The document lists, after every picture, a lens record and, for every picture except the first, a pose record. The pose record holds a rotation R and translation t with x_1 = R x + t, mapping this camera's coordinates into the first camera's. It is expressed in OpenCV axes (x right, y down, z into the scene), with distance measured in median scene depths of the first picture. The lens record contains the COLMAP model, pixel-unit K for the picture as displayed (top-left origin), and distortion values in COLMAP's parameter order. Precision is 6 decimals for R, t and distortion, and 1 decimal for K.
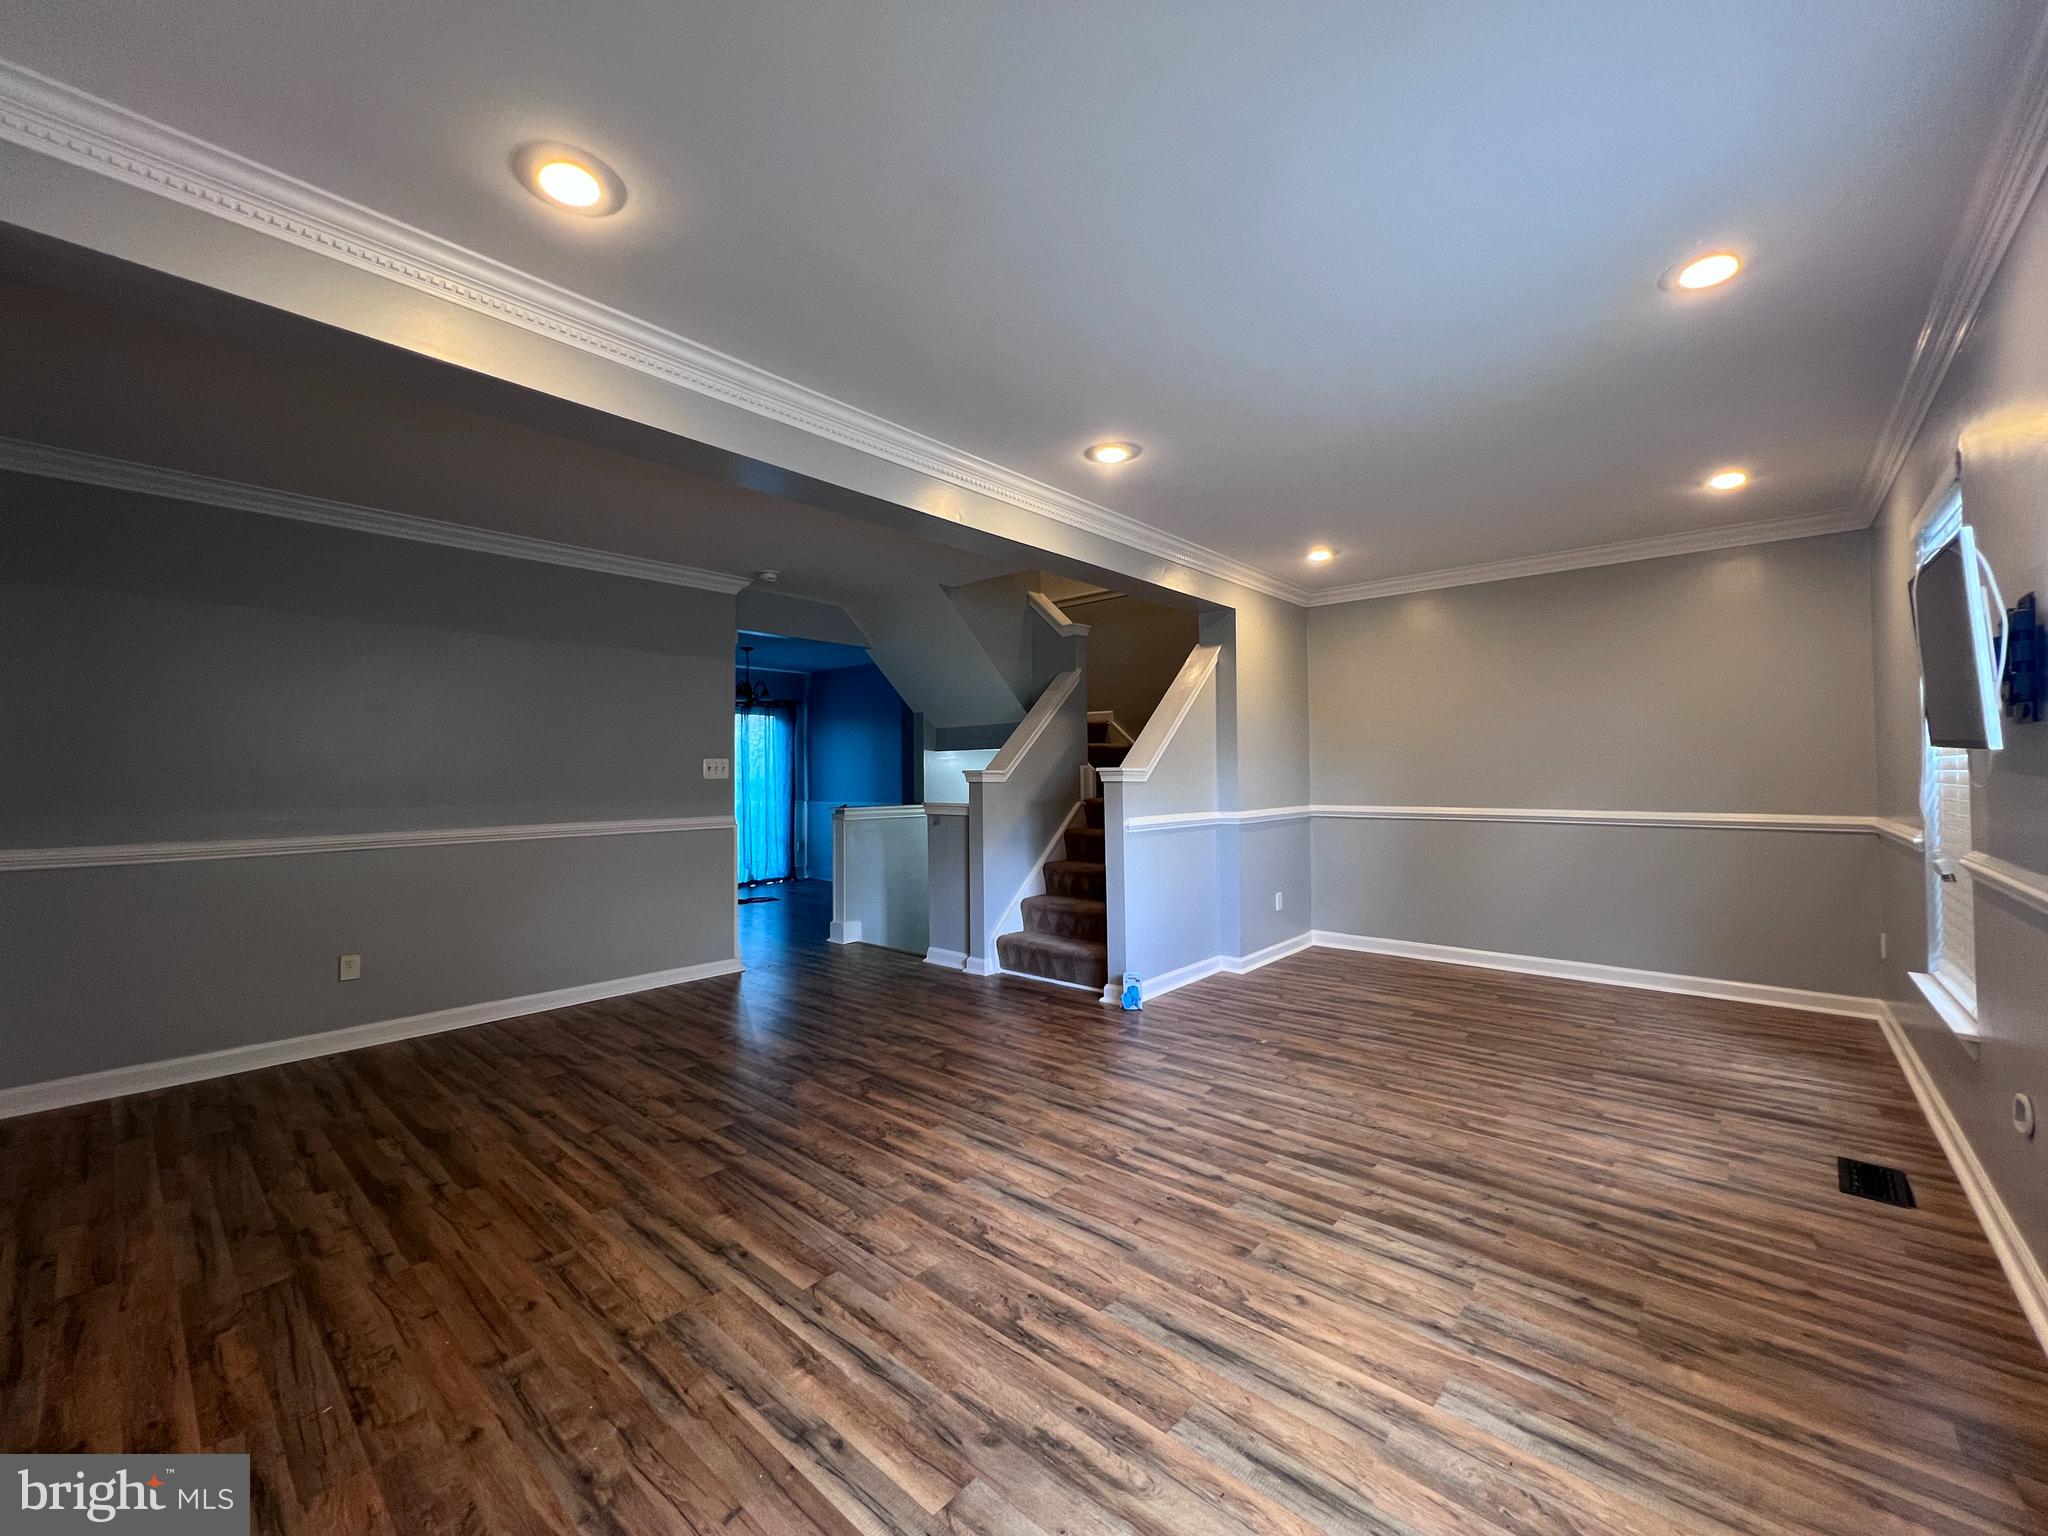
lens RADIAL K [[818.0, 0, 1017.0], [0, 818.0, 775.7], [0, 0, 1]] dist [-0.002268, 0.001069]
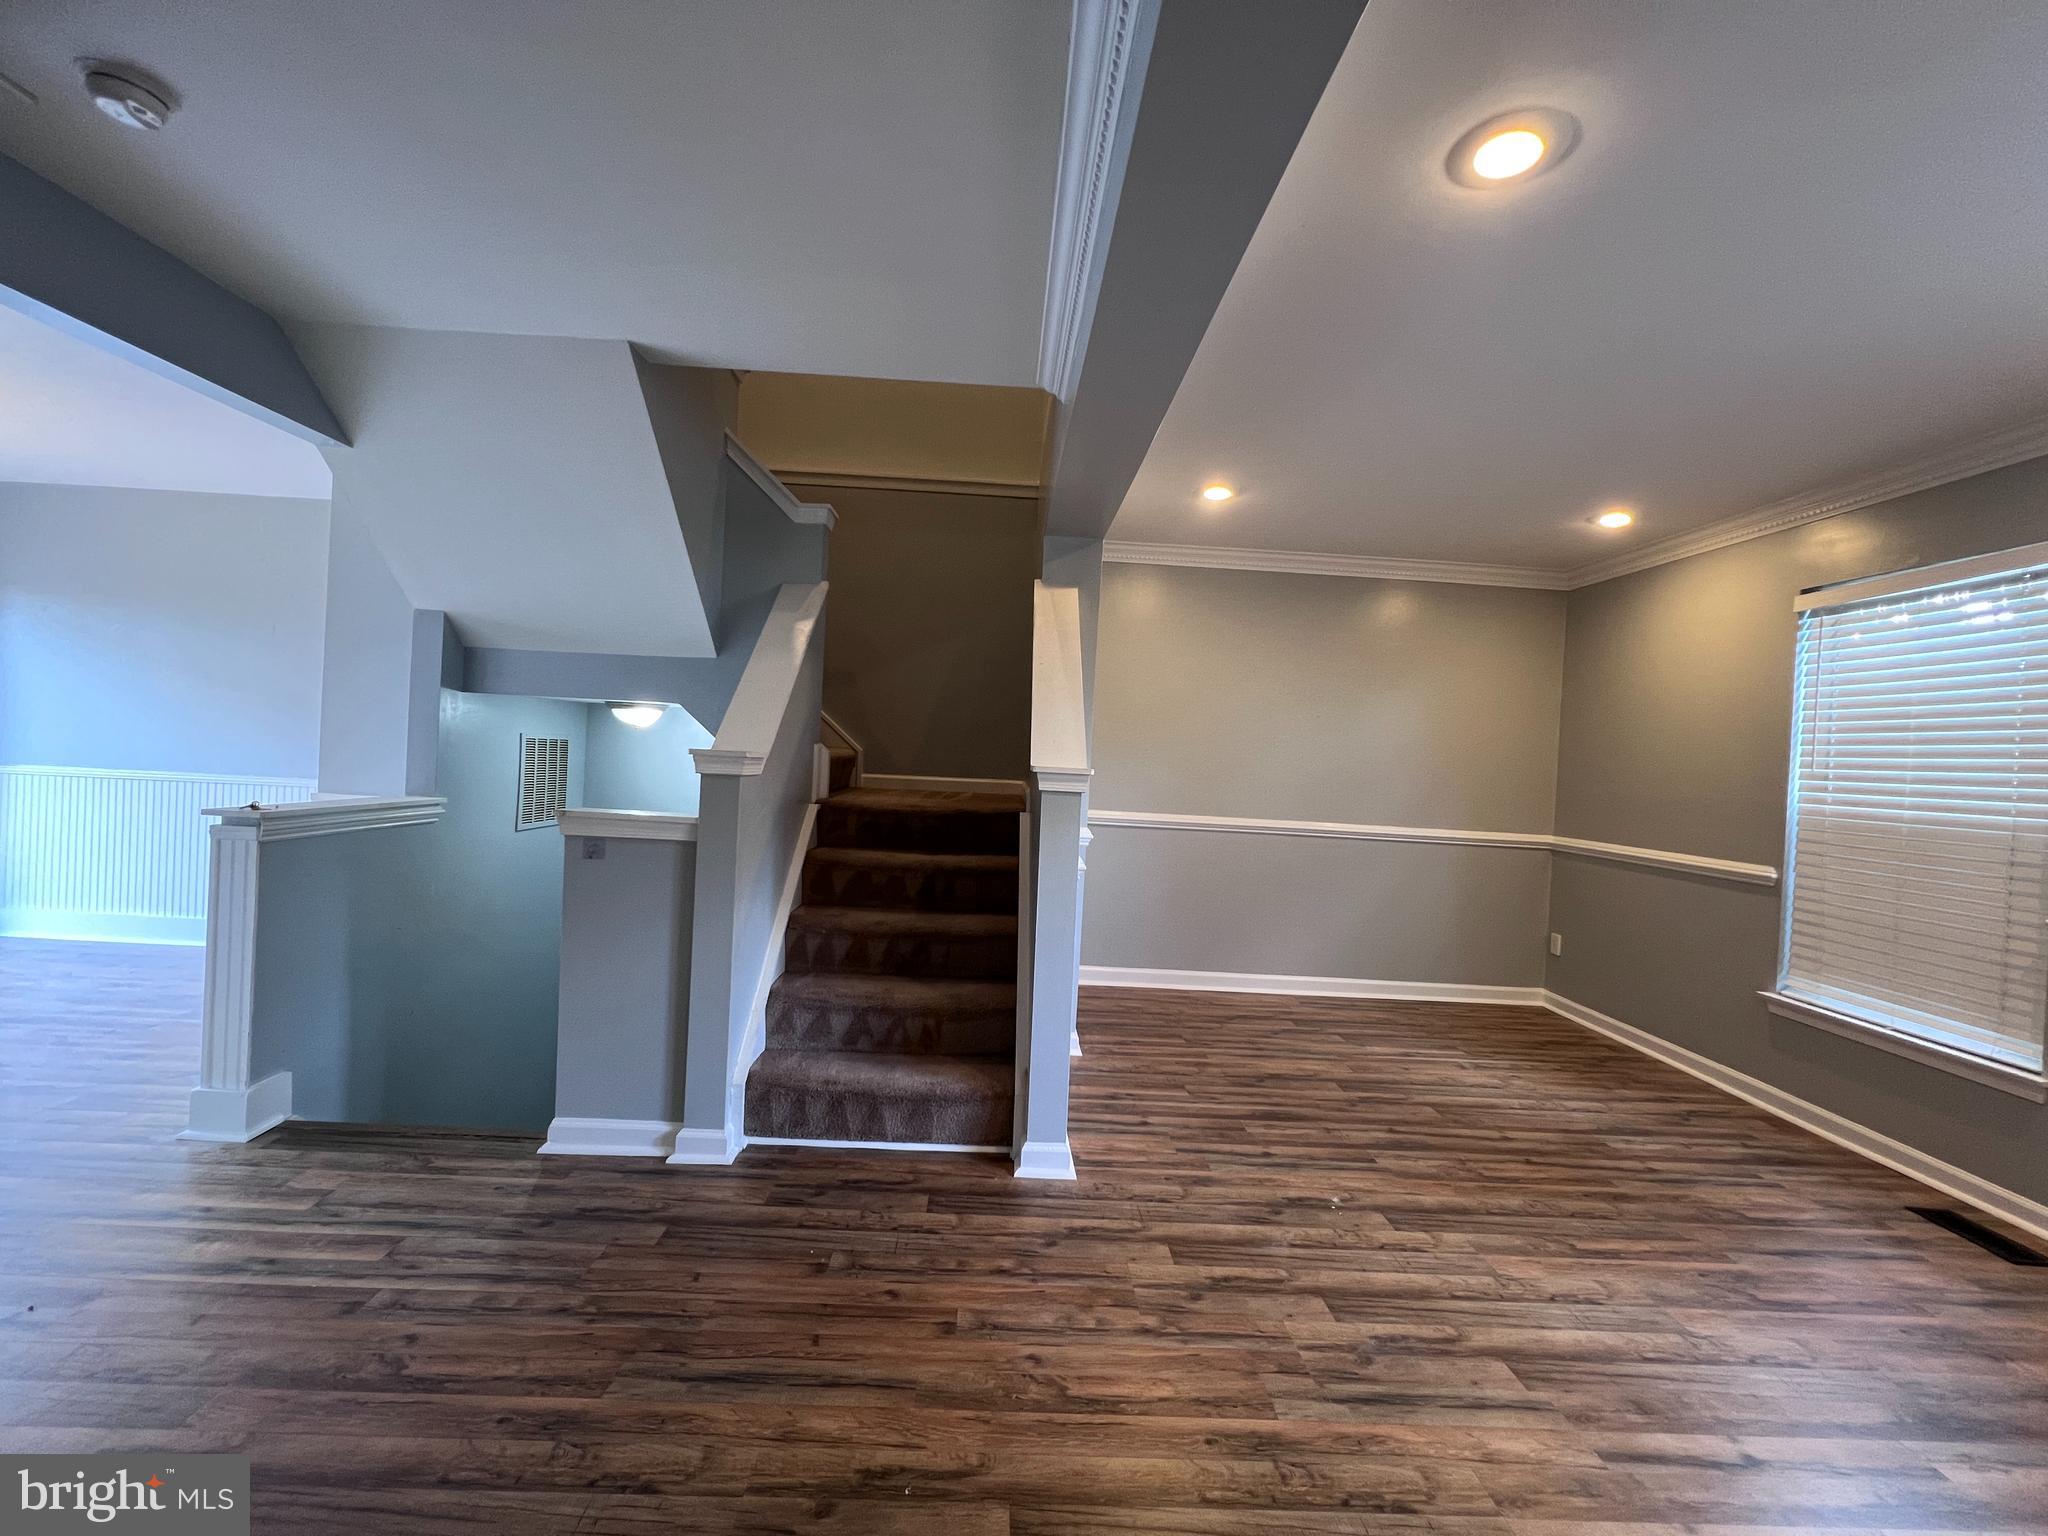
lens RADIAL K [[818.0, 0, 1011.9], [0, 818.0, 749.0], [0, 0, 1]] dist [-0.002268, 0.001069]
pose [[0.728735, 0.049360, 0.683015, -0.485917], [-0.058384, 0.998246, -0.009849, -0.025338], [-0.682303, -0.032699, 0.730338, 0.953493]]
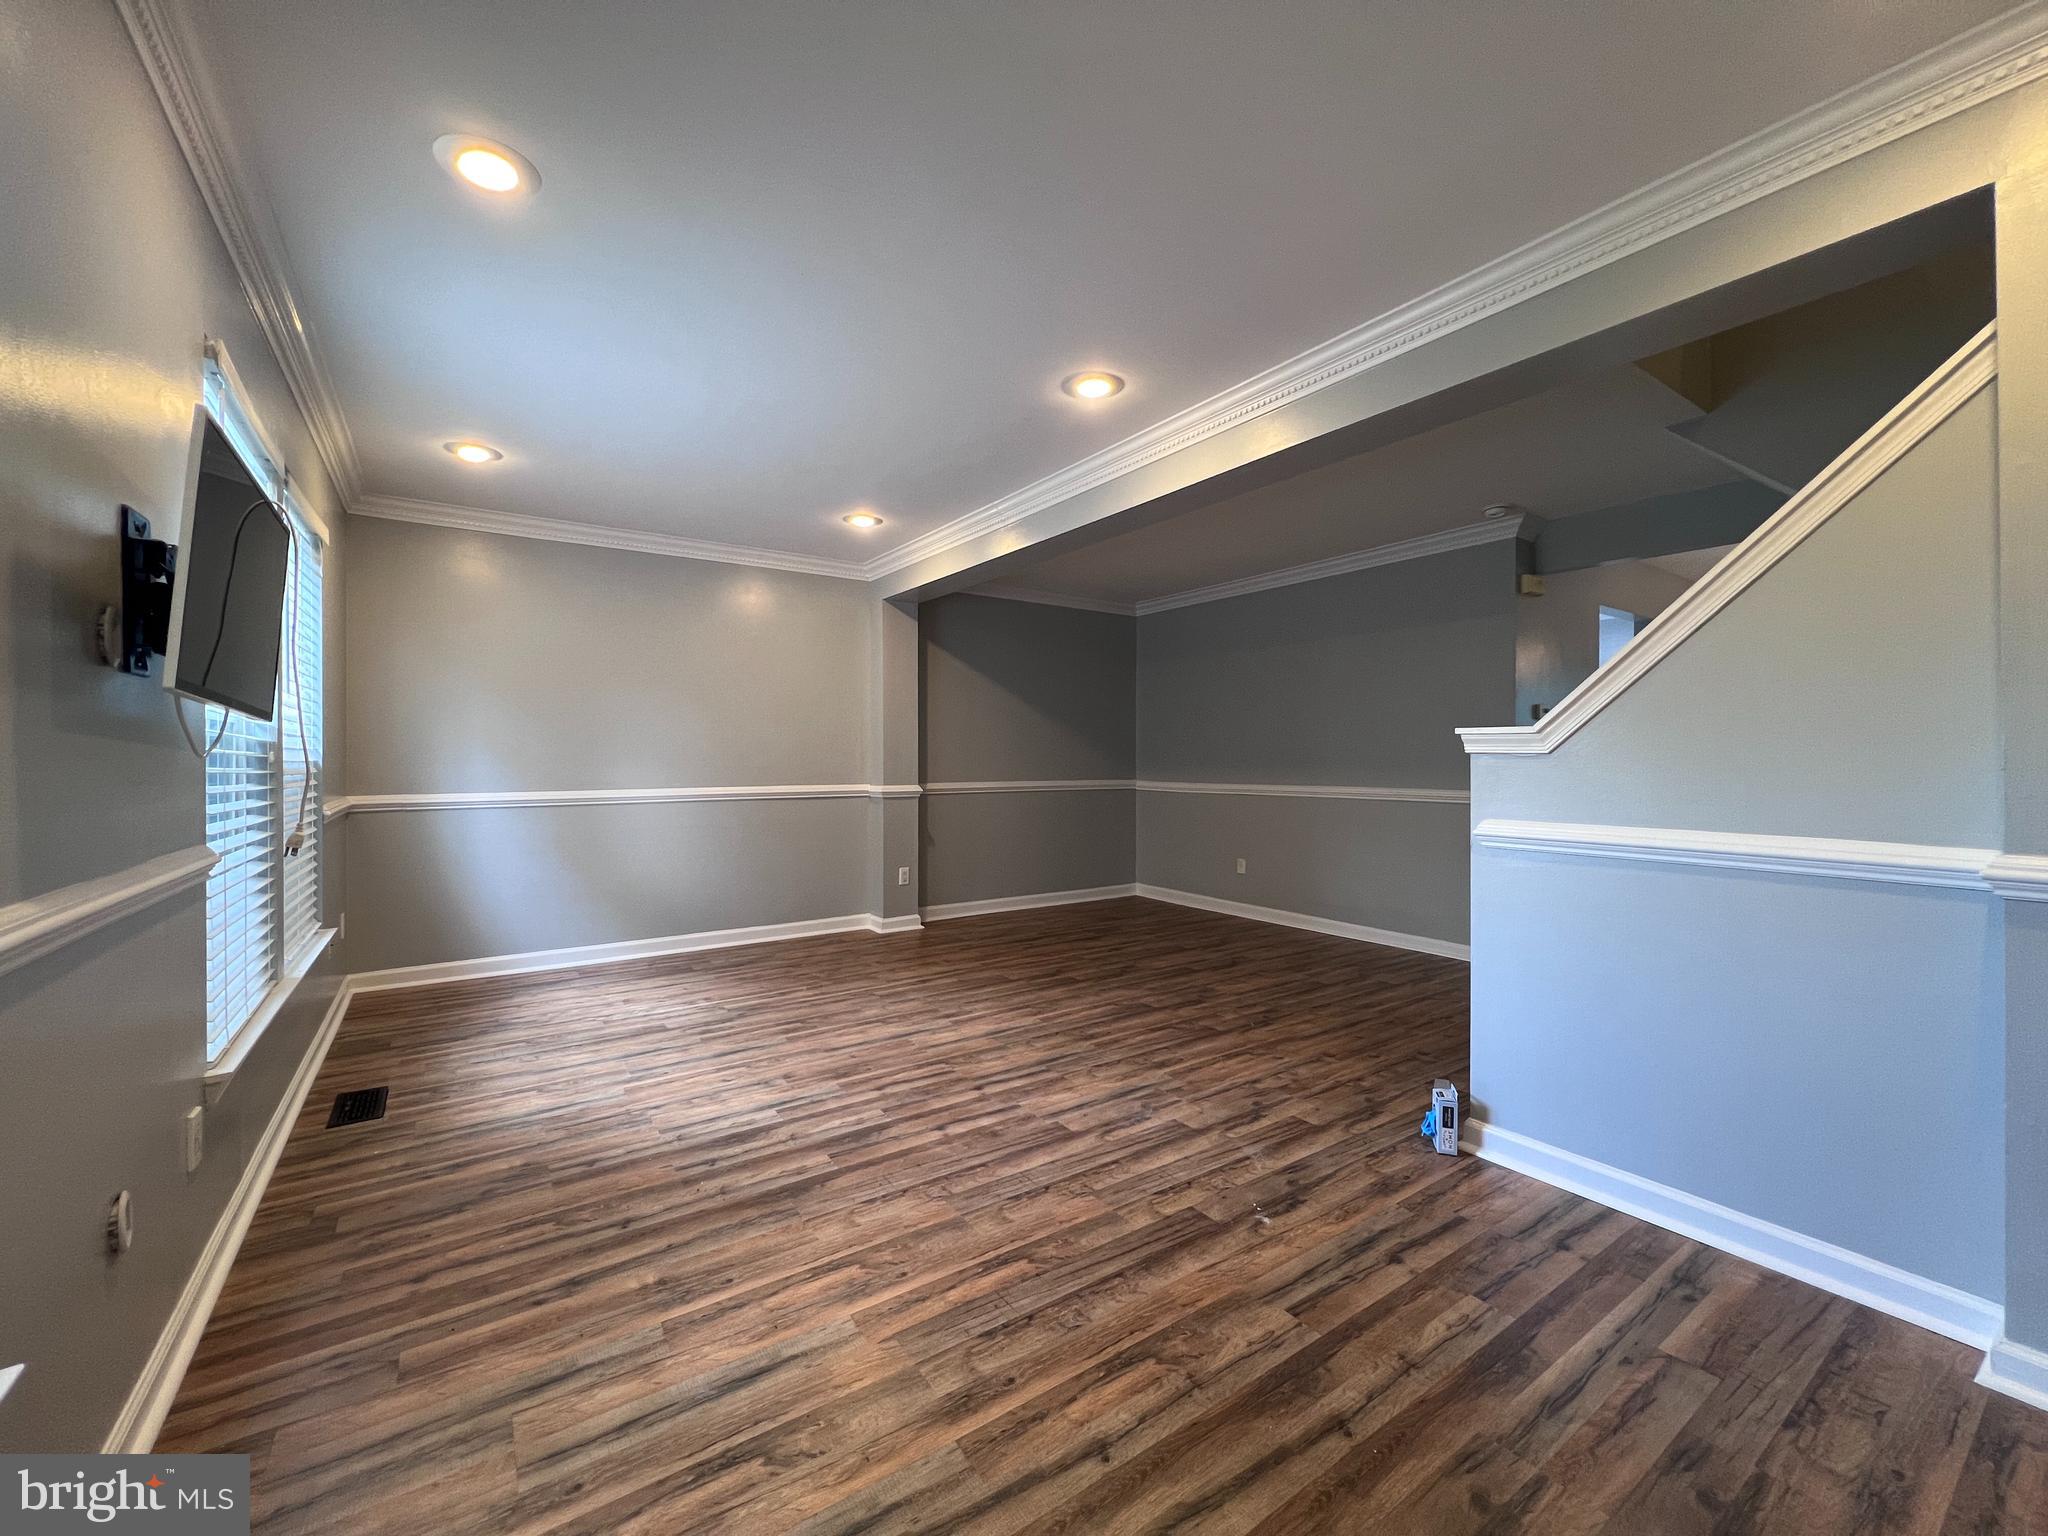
lens RADIAL K [[818.4, 0, 1017.4], [0, 818.4, 768.6], [0, 0, 1]] dist [-0.003554, 0.001755]
pose [[-0.237728, 0.019734, -0.971131, 1.177657], [0.004889, 0.999805, 0.019120, 0.010878], [0.971320, -0.000202, -0.237778, 1.306143]]
